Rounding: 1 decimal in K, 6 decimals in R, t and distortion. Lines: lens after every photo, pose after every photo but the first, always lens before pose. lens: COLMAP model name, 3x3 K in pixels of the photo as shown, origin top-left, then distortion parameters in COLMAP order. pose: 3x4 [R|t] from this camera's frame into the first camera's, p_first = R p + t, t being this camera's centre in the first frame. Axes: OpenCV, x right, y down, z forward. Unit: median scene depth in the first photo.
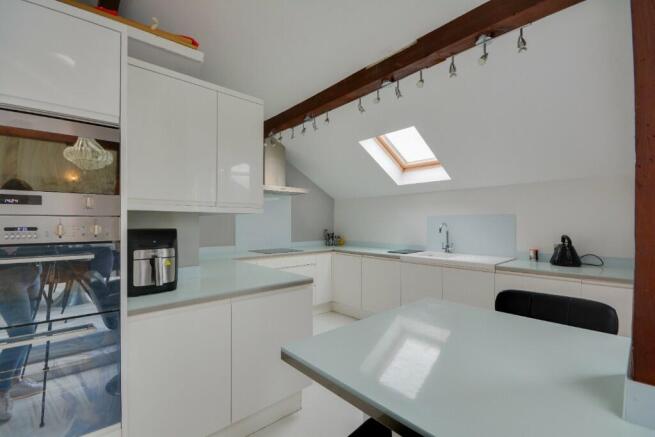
lens RADIAL K [[293.8, 0, 329.2], [0, 293.8, 222.1], [0, 0, 1]] dist [-0.002232, -0.000304]
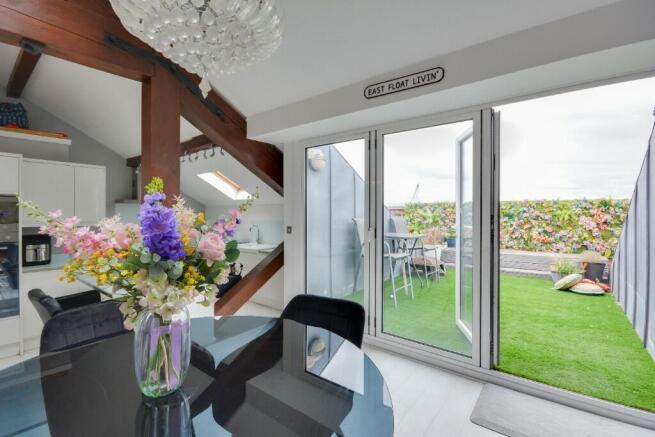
lens RADIAL K [[297.4, 0, 329.7], [0, 297.4, 214.5], [0, 0, 1]] dist [0.000253, 0.000180]
pose [[0.983095, -0.002184, 0.183081, 0.866292], [0.002193, 0.999998, 0.000153, -0.096611], [-0.183081, 0.000251, 0.983098, -1.196393]]
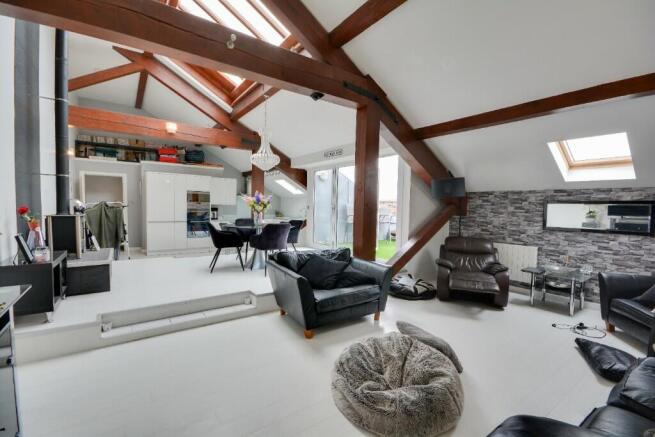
lens RADIAL K [[293.8, 0, 329.2], [0, 293.8, 222.1], [0, 0, 1]] dist [-0.002232, -0.000304]
pose [[0.995164, 0.026506, -0.094588, 1.550287], [-0.022801, 0.998938, 0.040044, 0.017419], [0.095549, -0.037694, 0.994711, -3.151401]]
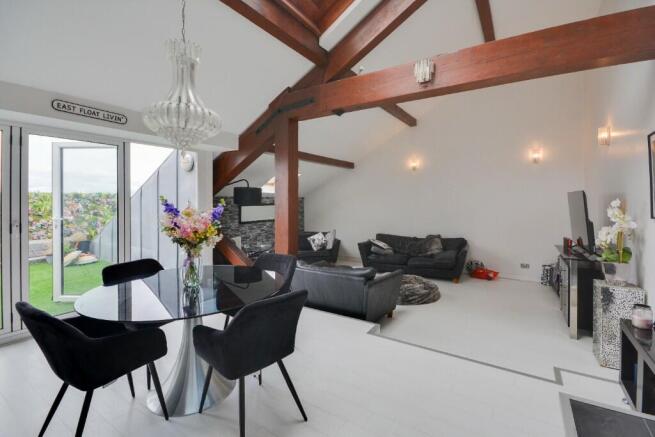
lens RADIAL K [[299.1, 0, 320.9], [0, 299.1, 200.1], [0, 0, 1]] dist [0.054353, -0.035825]
pose [[-0.247354, -0.000813, 0.968925, -0.421212], [0.007110, 0.999971, 0.002654, -0.135117], [-0.968899, 0.007546, -0.247341, -0.898092]]
